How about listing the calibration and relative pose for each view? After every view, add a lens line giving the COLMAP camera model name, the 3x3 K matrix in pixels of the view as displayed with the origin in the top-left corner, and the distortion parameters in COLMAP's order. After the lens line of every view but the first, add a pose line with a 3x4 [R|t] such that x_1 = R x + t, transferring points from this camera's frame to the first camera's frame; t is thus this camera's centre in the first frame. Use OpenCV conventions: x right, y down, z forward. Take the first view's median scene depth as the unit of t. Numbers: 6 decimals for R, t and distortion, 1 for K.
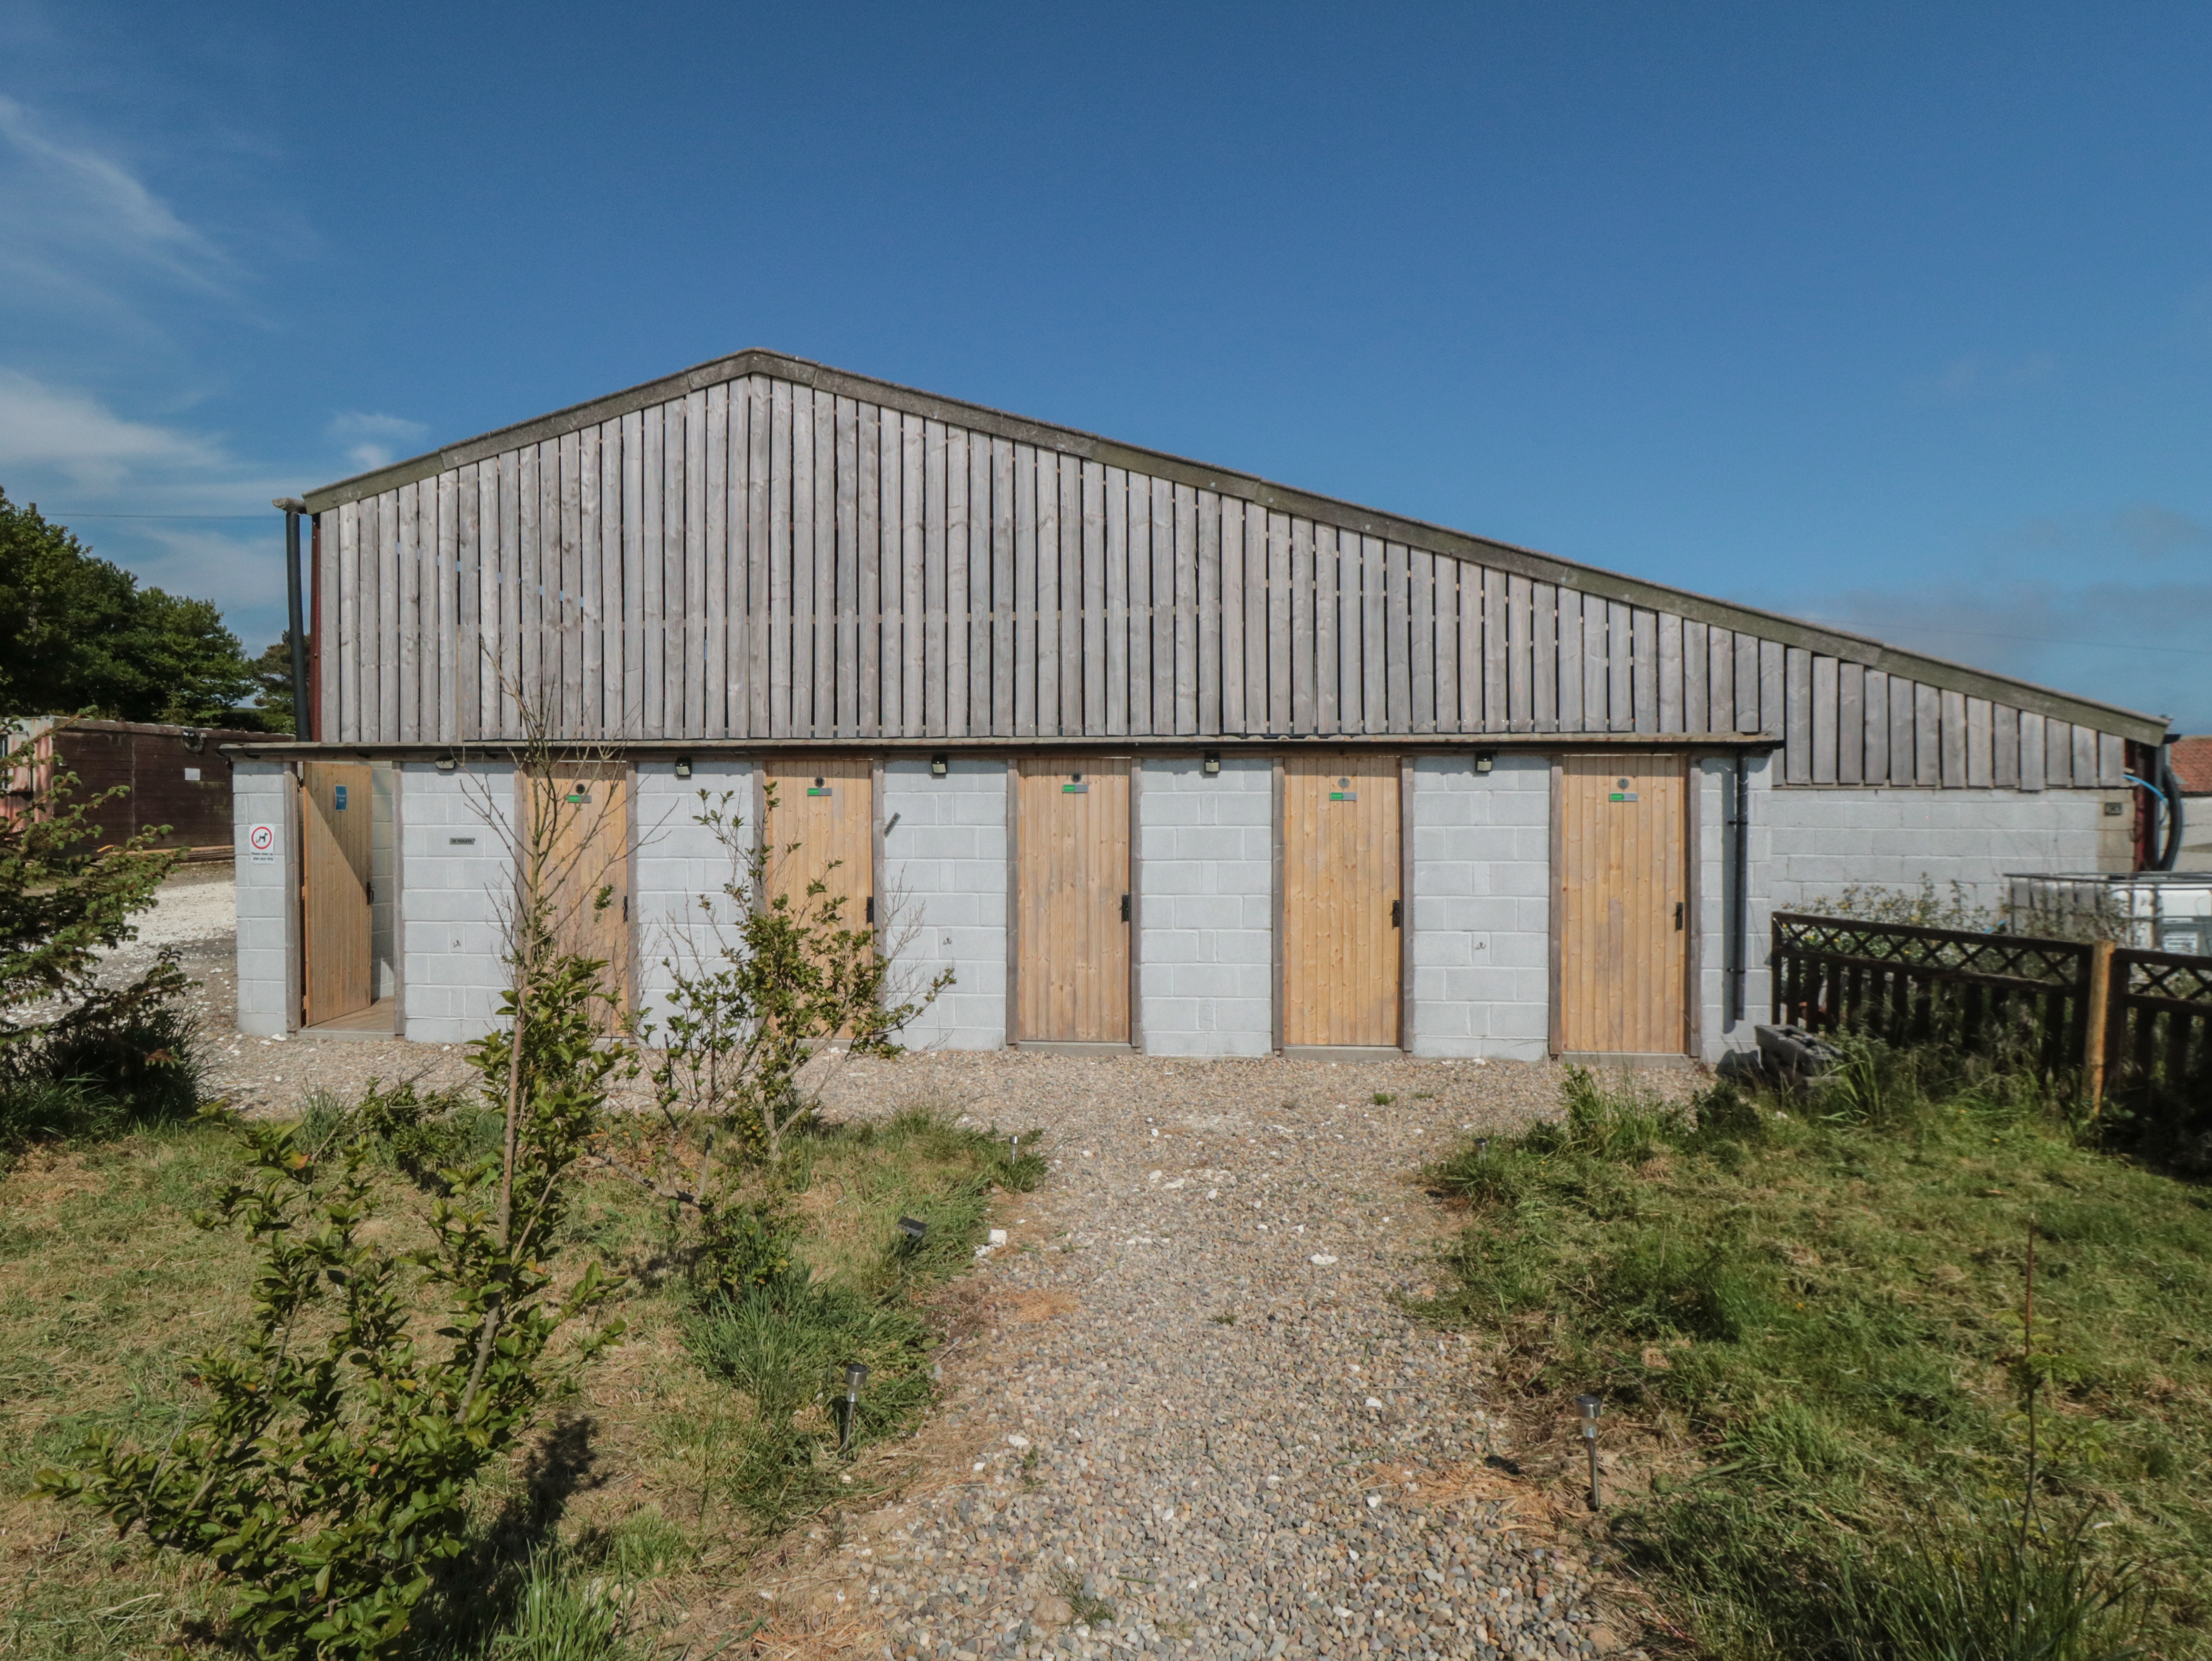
lens RADIAL K [[1256.7, 0, 1106.0], [0, 1256.7, 830.5], [0, 0, 1]] dist [0.005852, -0.014469]
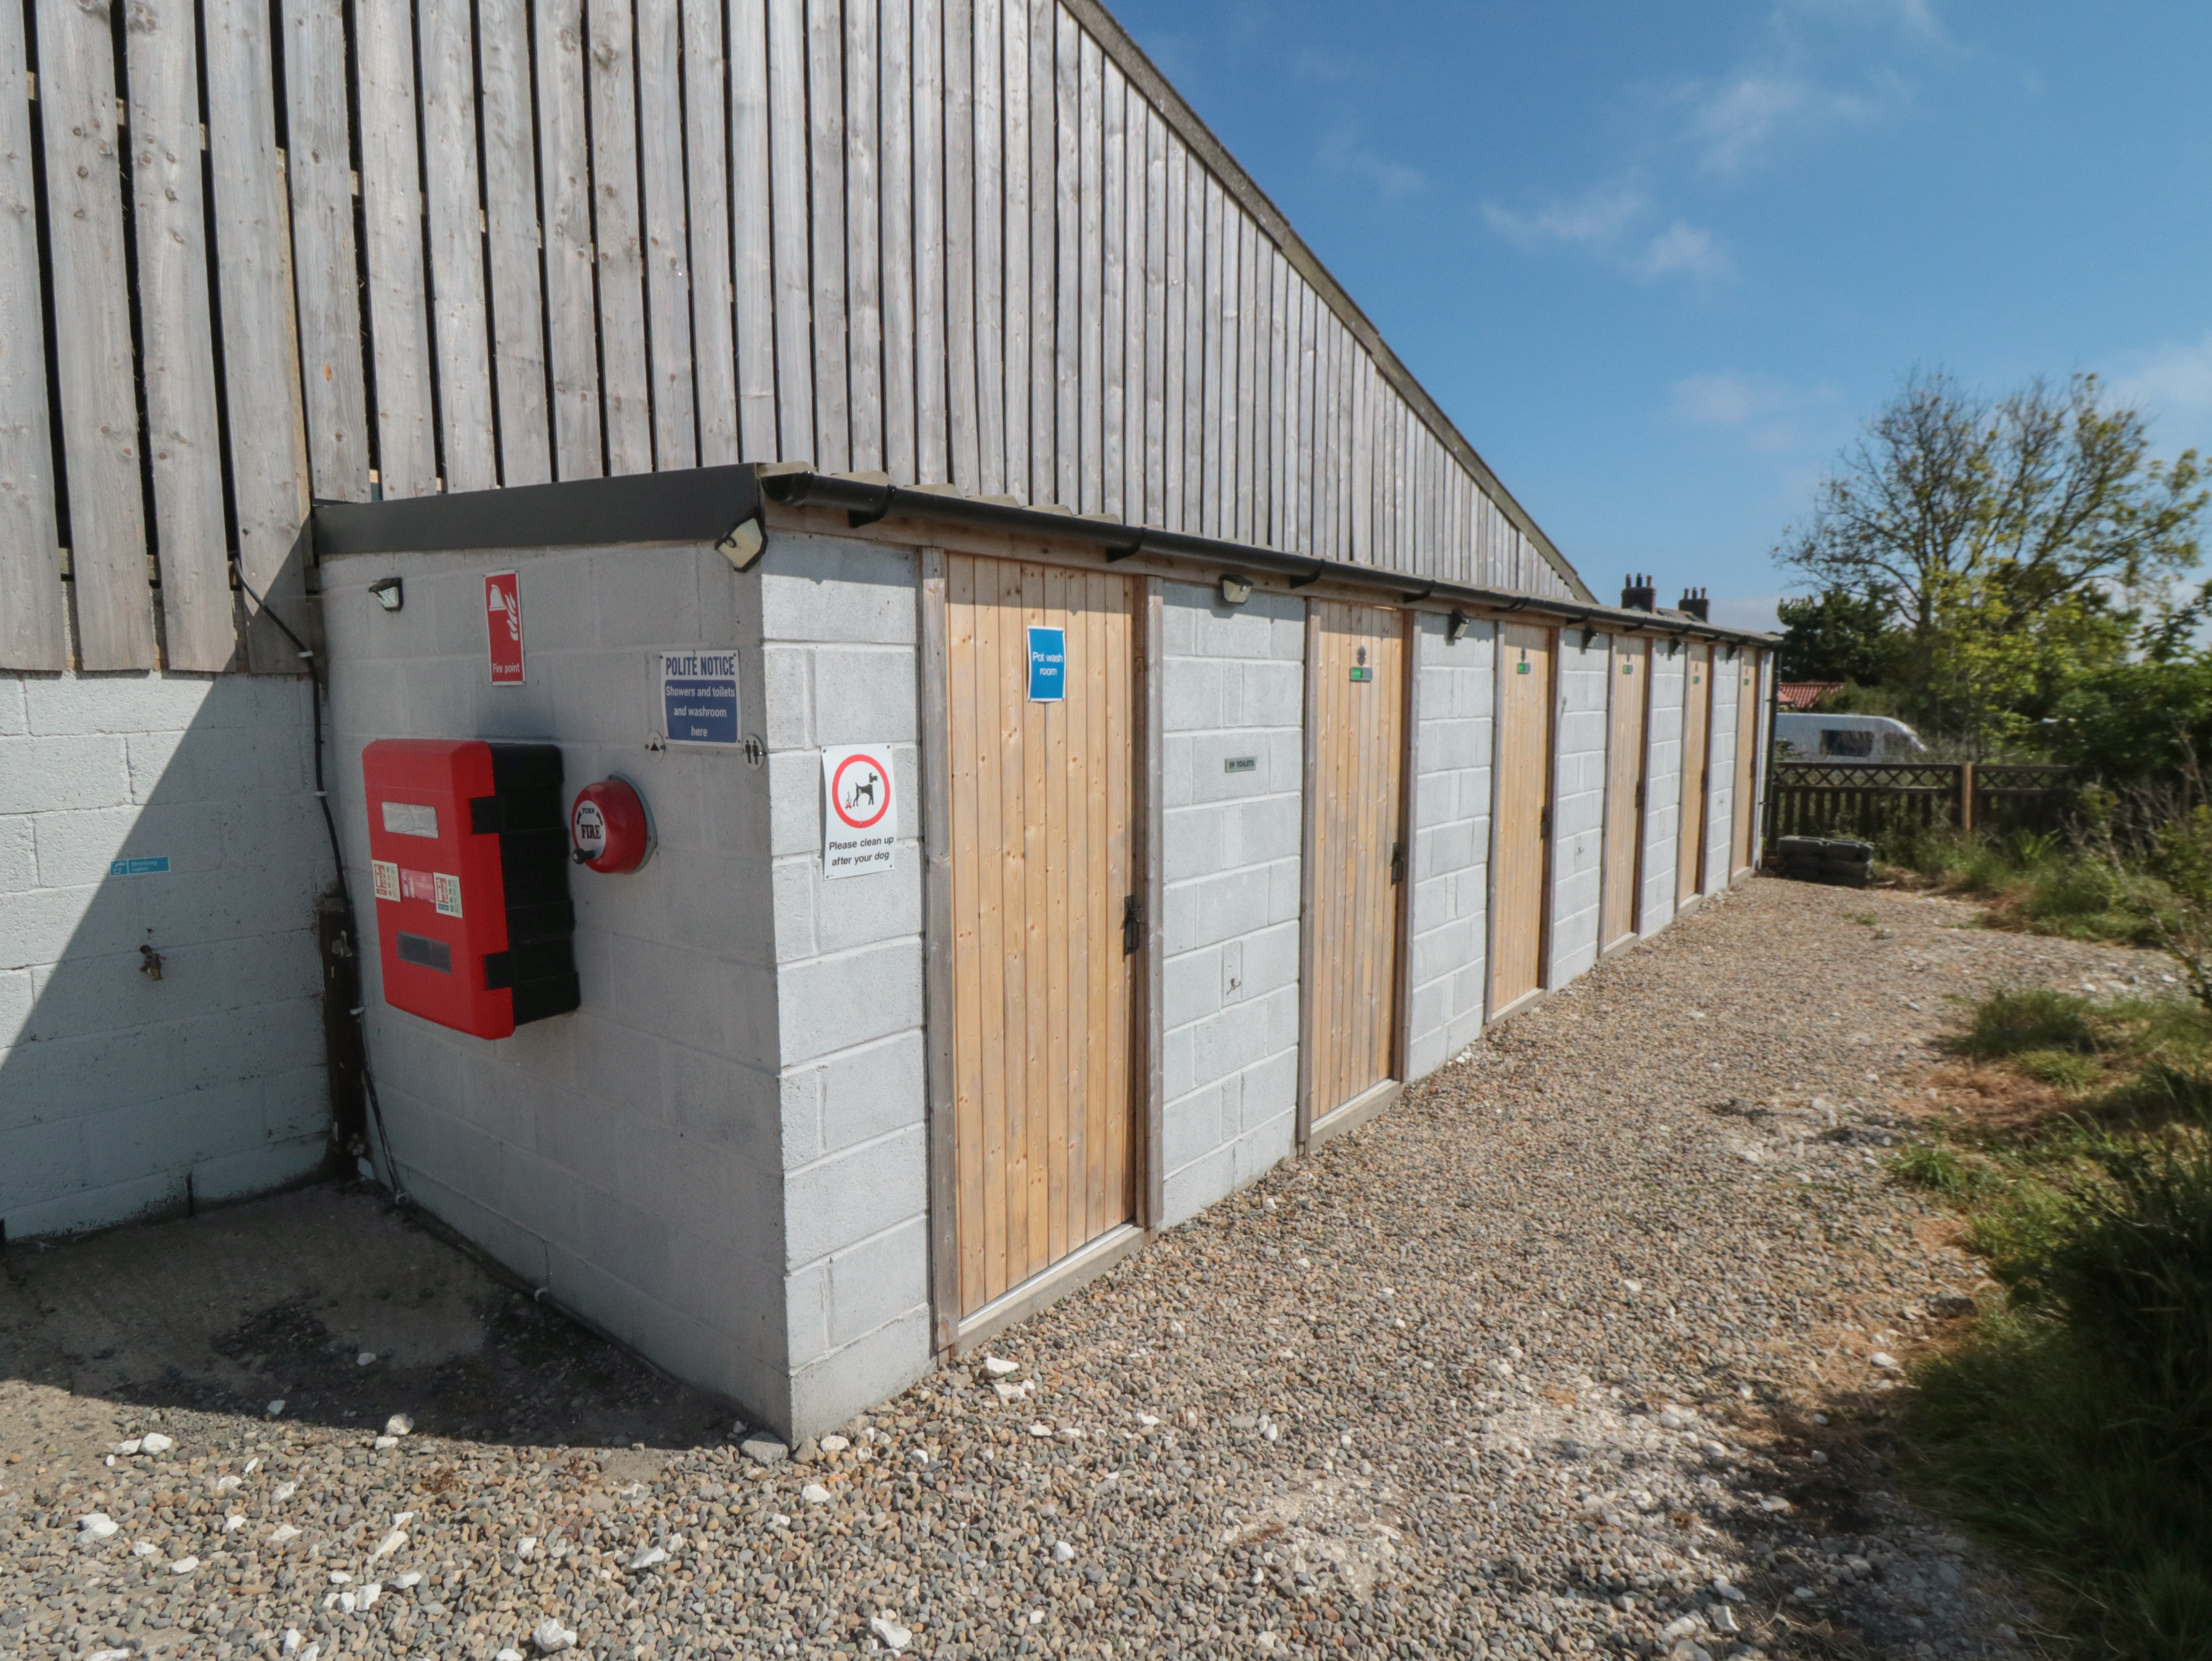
lens RADIAL K [[1256.7, 0, 1106.0], [0, 1256.7, 830.5], [0, 0, 1]] dist [0.005852, -0.014469]
pose [[0.470570, -0.098231, 0.876878, -0.836021], [0.020137, 0.994721, 0.100626, -0.012720], [-0.882133, -0.029693, 0.470063, 0.746334]]
